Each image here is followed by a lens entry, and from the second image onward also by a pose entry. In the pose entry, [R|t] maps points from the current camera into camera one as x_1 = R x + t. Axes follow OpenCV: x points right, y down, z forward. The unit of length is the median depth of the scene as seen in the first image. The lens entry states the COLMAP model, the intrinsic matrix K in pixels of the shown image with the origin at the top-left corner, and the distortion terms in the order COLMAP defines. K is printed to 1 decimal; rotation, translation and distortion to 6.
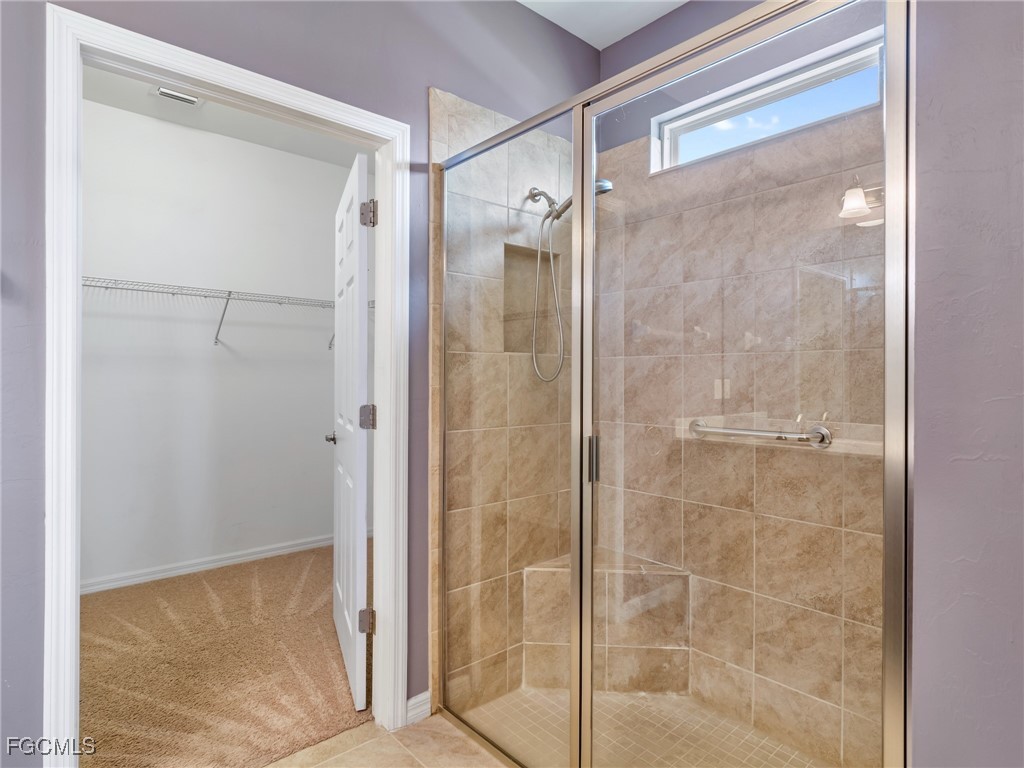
lens RADIAL K [[562.5, 0, 512.2], [0, 562.5, 377.2], [0, 0, 1]] dist [-0.000268, 0.000585]
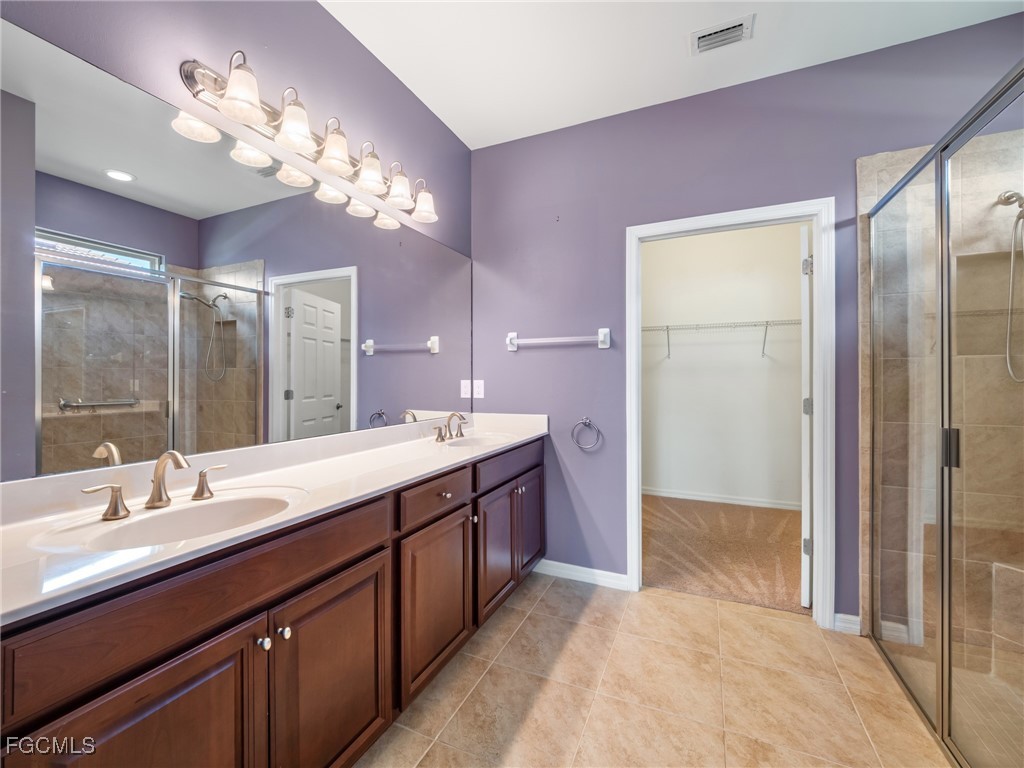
lens RADIAL K [[444.2, 0, 512.0], [0, 444.2, 379.6], [0, 0, 1]] dist [-0.001836, -0.002879]
pose [[0.420732, -0.003632, -0.907178, 0.450672], [0.004958, 0.999986, -0.001705, -0.000470], [0.907172, -0.003780, 0.420744, -0.169903]]
